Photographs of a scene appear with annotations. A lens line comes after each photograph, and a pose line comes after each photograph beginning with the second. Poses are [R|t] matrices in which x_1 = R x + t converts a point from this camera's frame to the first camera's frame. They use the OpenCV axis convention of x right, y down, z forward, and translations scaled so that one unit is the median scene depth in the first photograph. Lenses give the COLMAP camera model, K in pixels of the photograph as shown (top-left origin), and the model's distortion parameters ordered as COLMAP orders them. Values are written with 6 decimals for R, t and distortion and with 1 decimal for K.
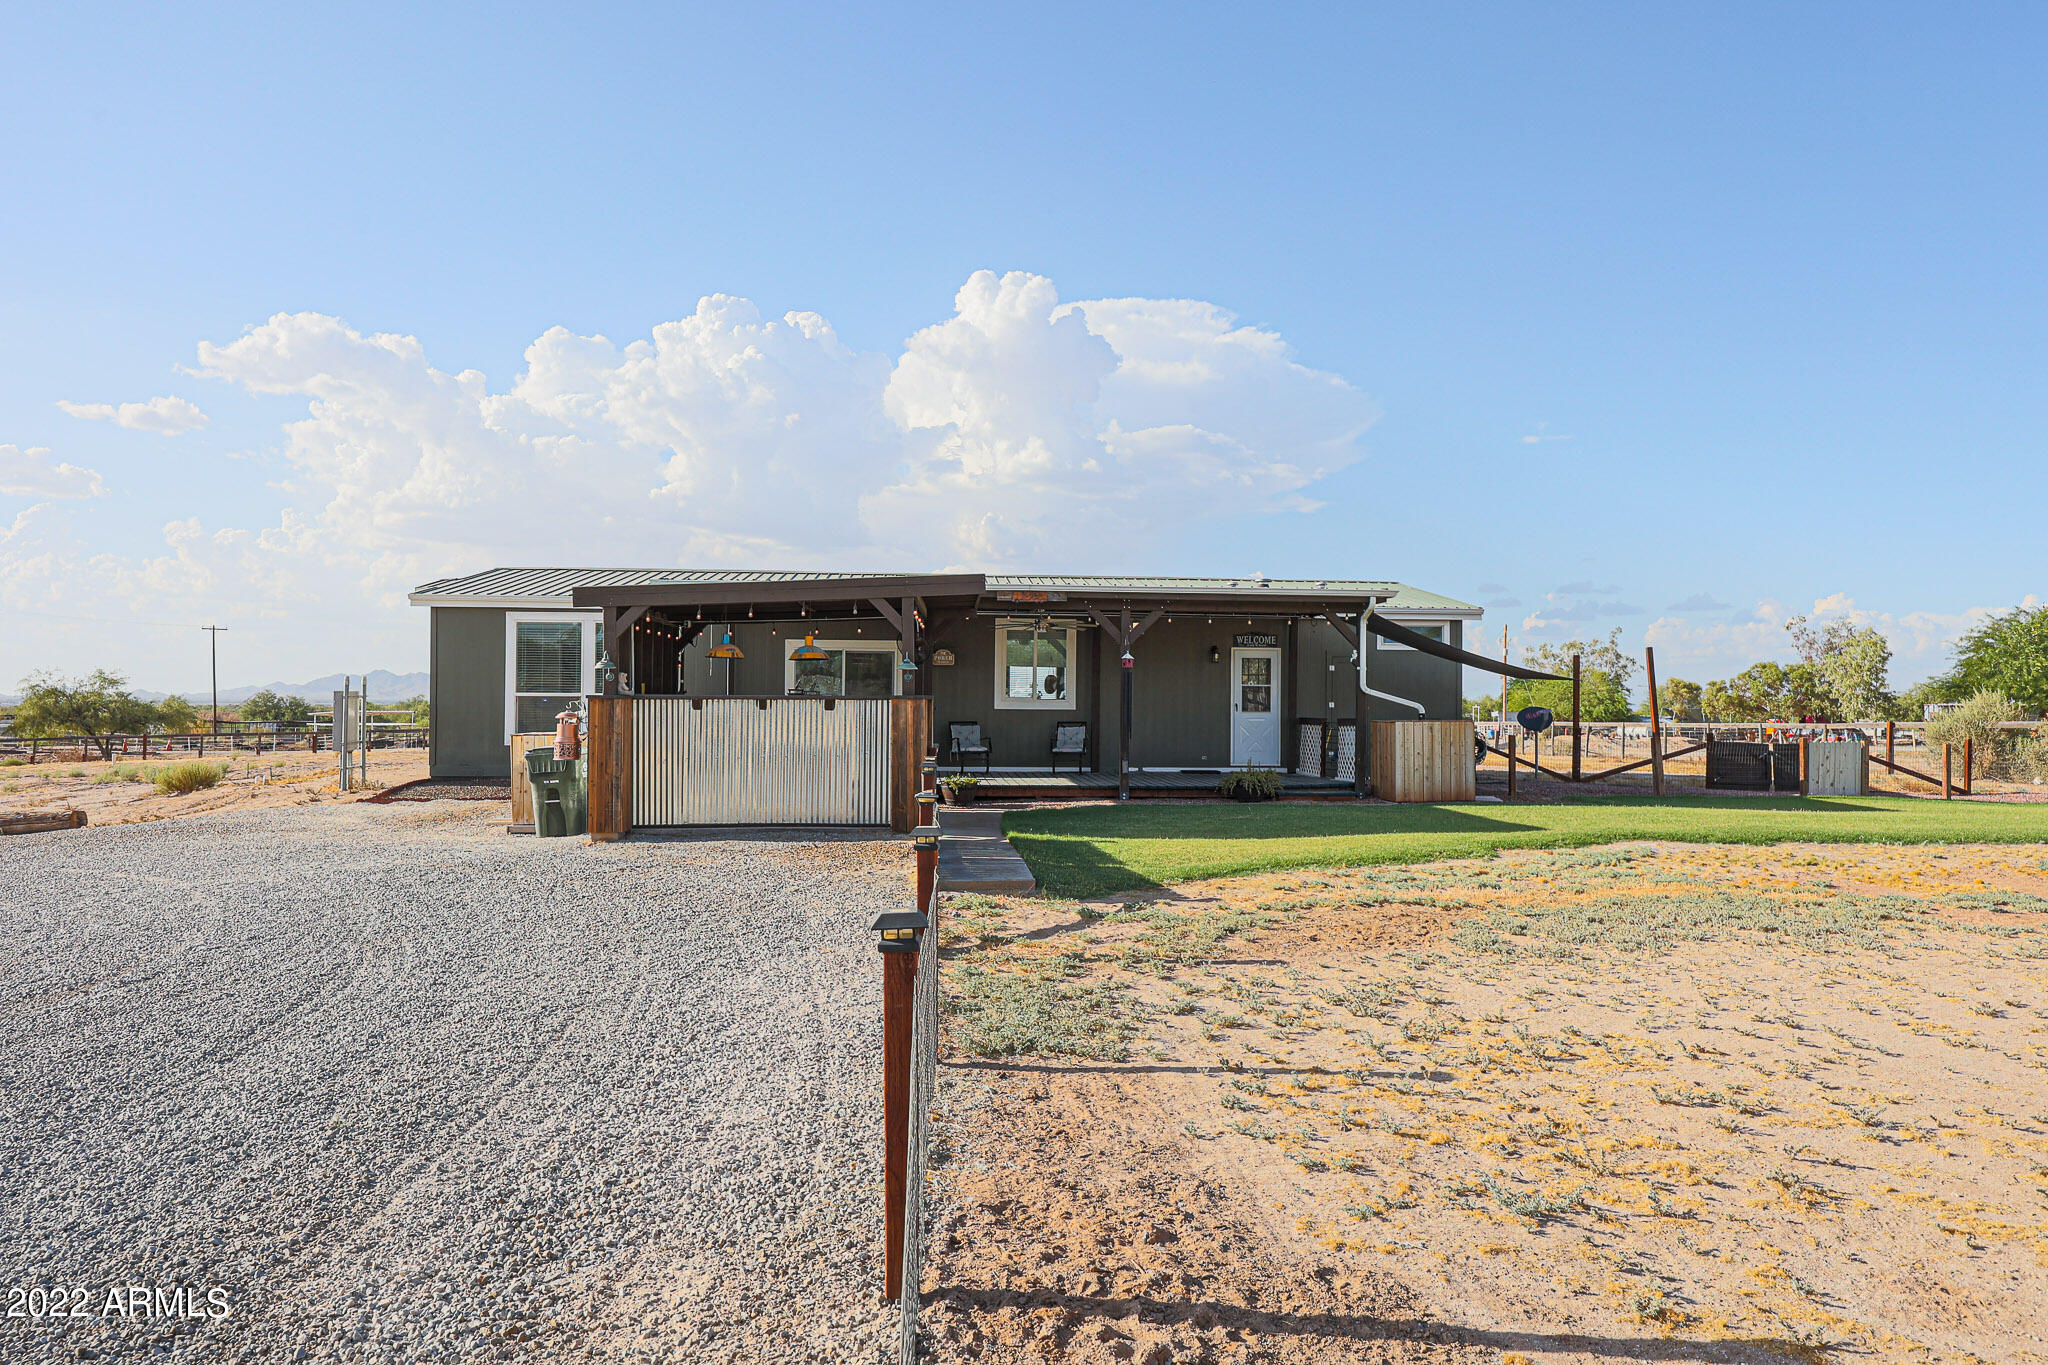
lens RADIAL K [[1251.5, 0, 1038.2], [0, 1251.5, 690.3], [0, 0, 1]] dist [0.021639, -0.025765]
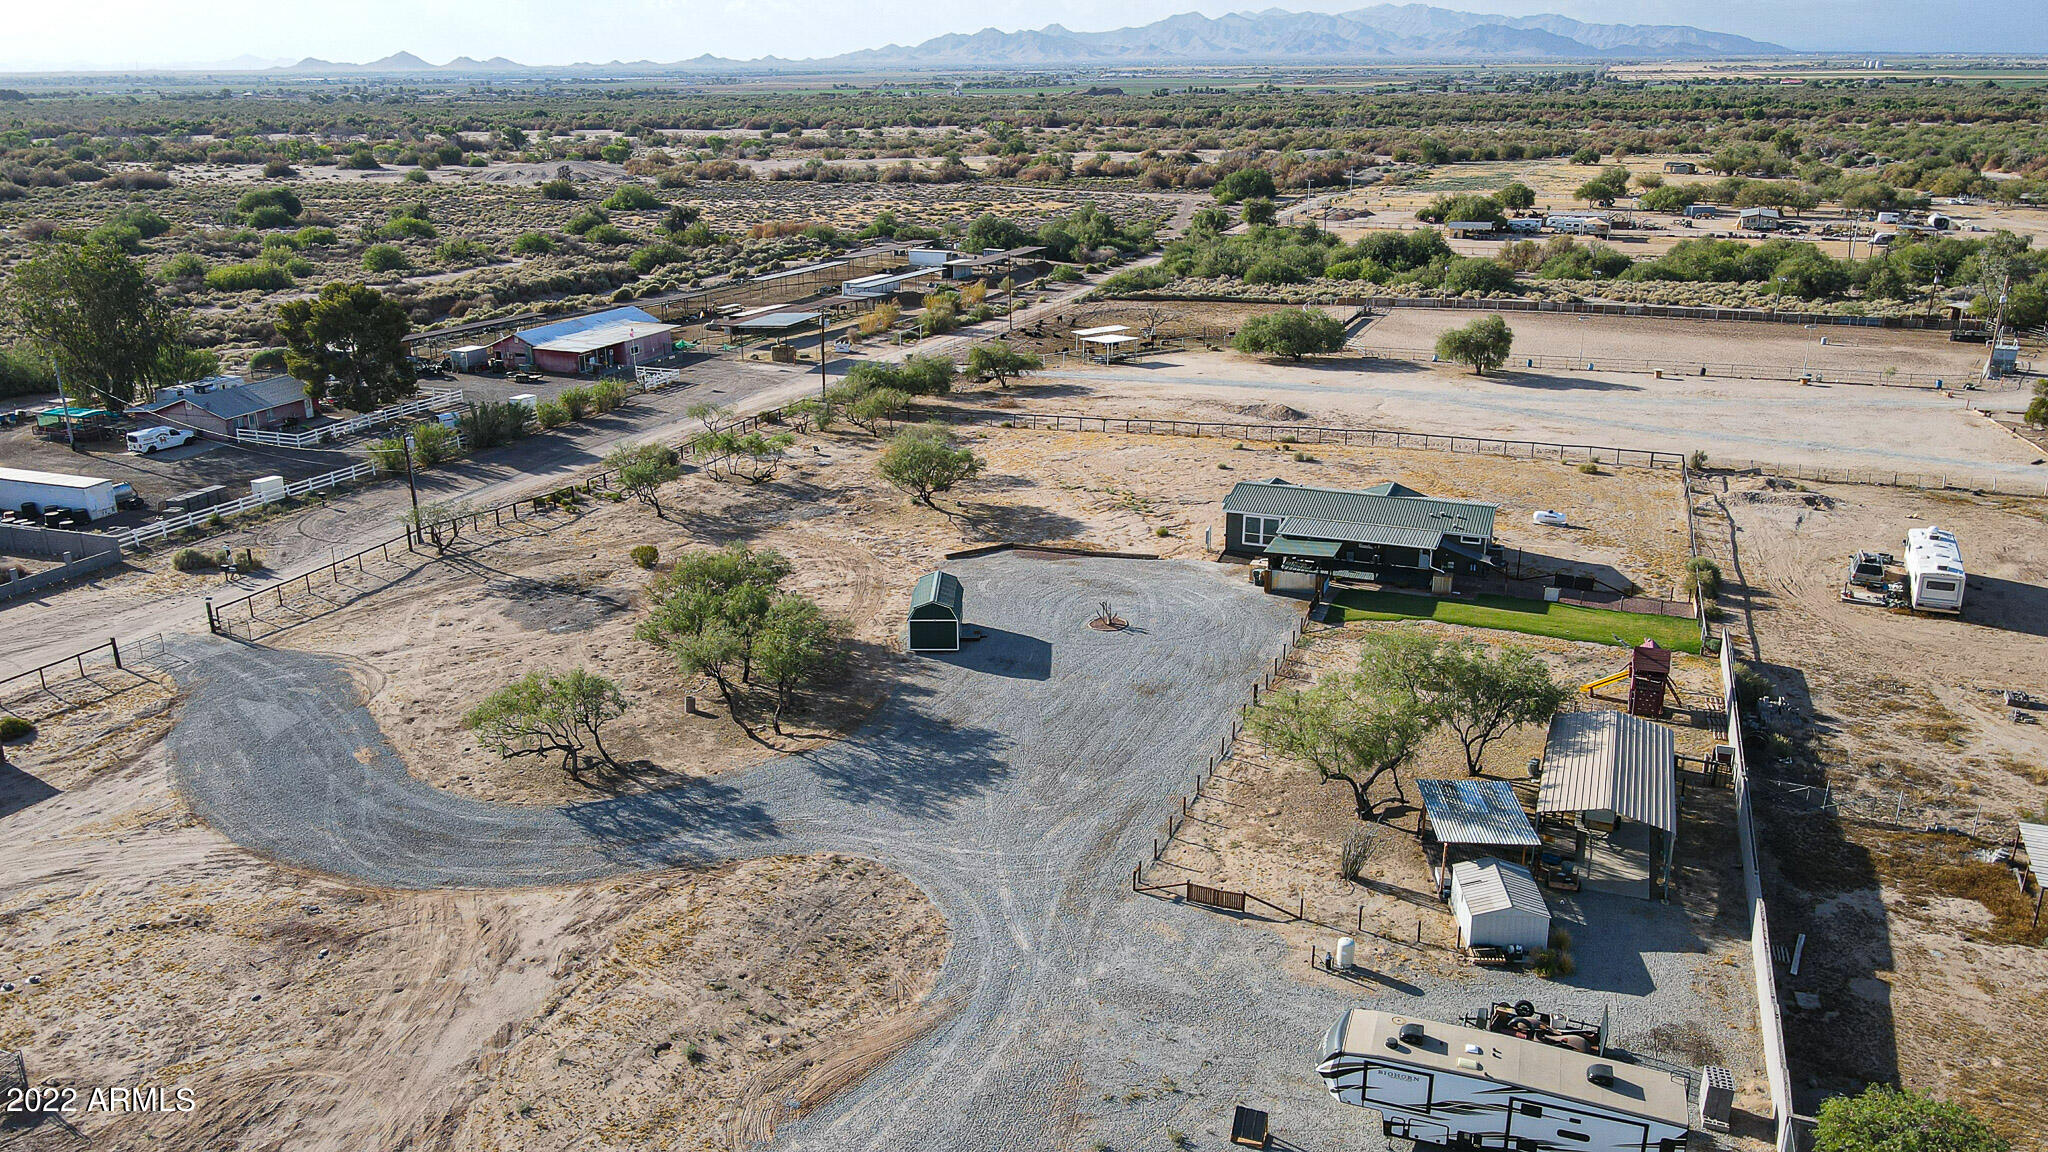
lens RADIAL K [[1520.5, 0, 1024.0], [0, 1520.5, 576.0], [0, 0, 1]] dist [-0.016222, 0.034458]
pose [[0.897369, 0.128743, -0.422084, 1.497200], [0.021773, 0.942413, 0.333743, -2.164885], [0.440744, -0.308680, 0.842888, -5.037874]]
